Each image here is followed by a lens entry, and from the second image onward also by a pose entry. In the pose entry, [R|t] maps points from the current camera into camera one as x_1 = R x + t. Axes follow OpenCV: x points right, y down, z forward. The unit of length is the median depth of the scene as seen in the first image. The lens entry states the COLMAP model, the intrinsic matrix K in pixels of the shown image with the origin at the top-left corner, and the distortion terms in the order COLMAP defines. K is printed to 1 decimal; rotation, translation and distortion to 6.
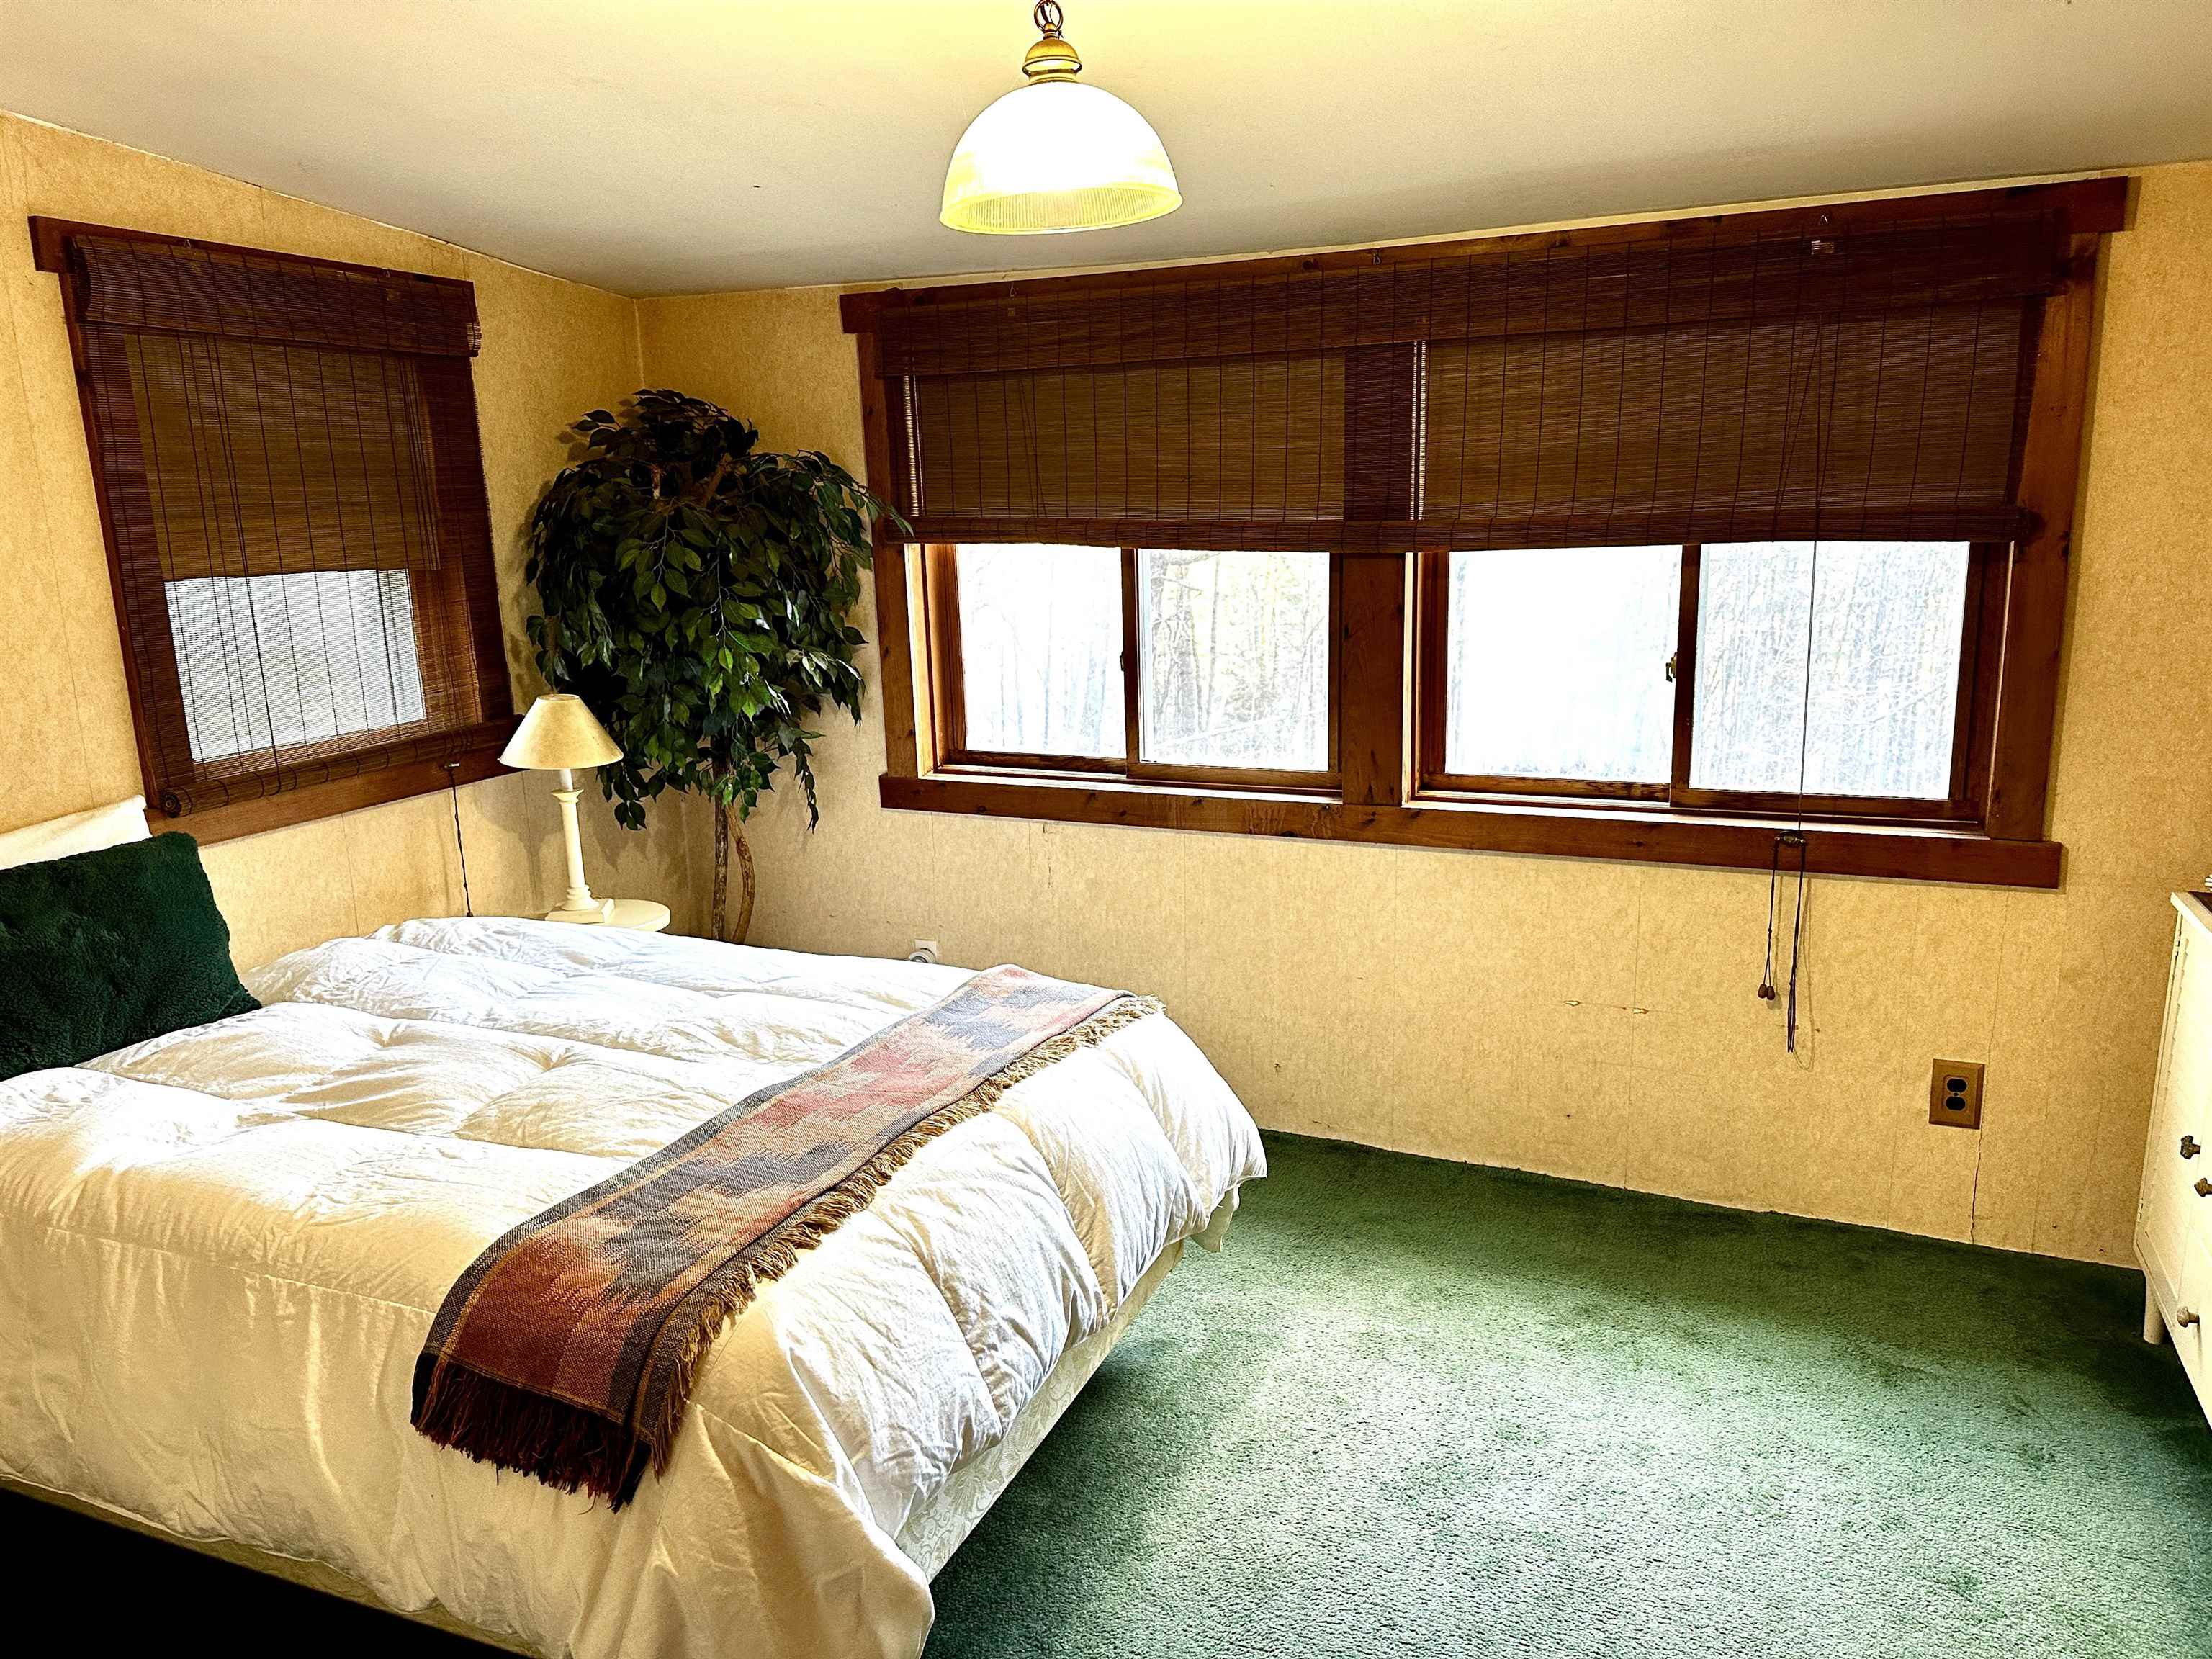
lens RADIAL K [[1543.9, 0, 1106.0], [0, 1543.9, 829.5], [0, 0, 1]] dist [0.024593, -0.005241]
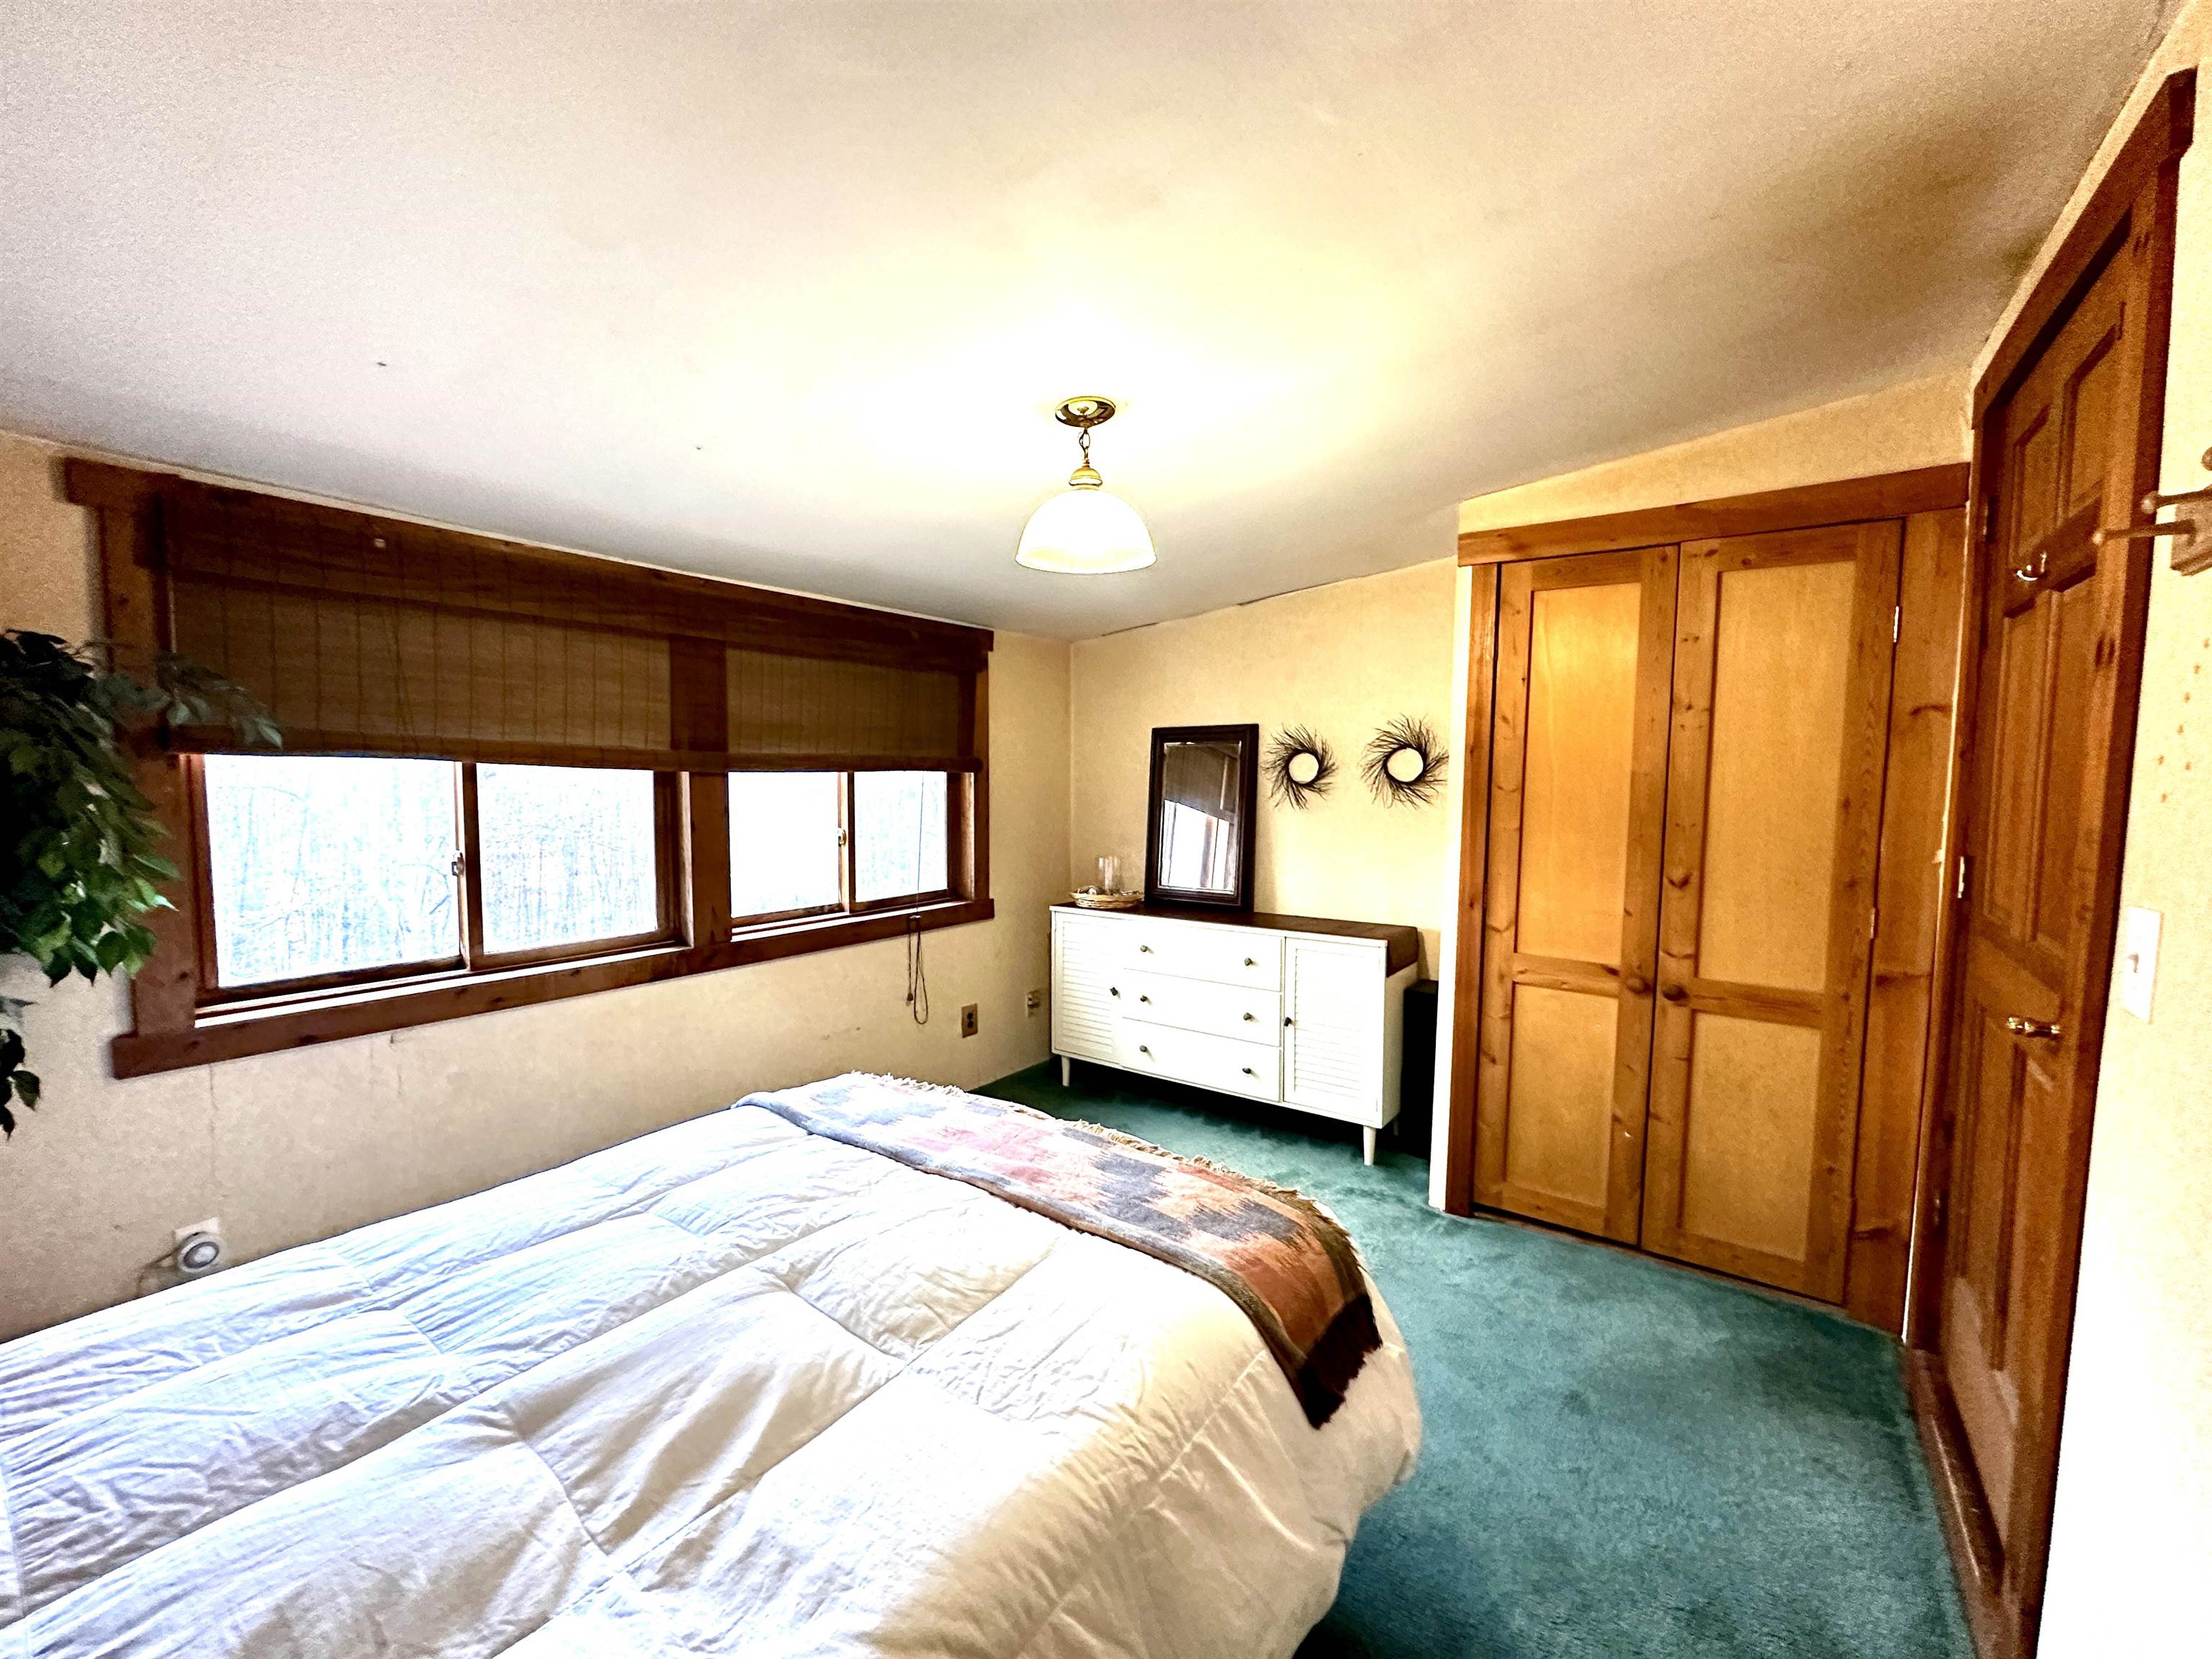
lens RADIAL K [[879.3, 0, 1105.3], [0, 879.3, 811.7], [0, 0, 1]] dist [-0.001850, -0.000126]
pose [[0.216575, -0.020735, 0.976046, -0.602903], [0.192885, 0.980976, -0.021959, -0.053706], [-0.957022, 0.193021, 0.216454, 0.489138]]
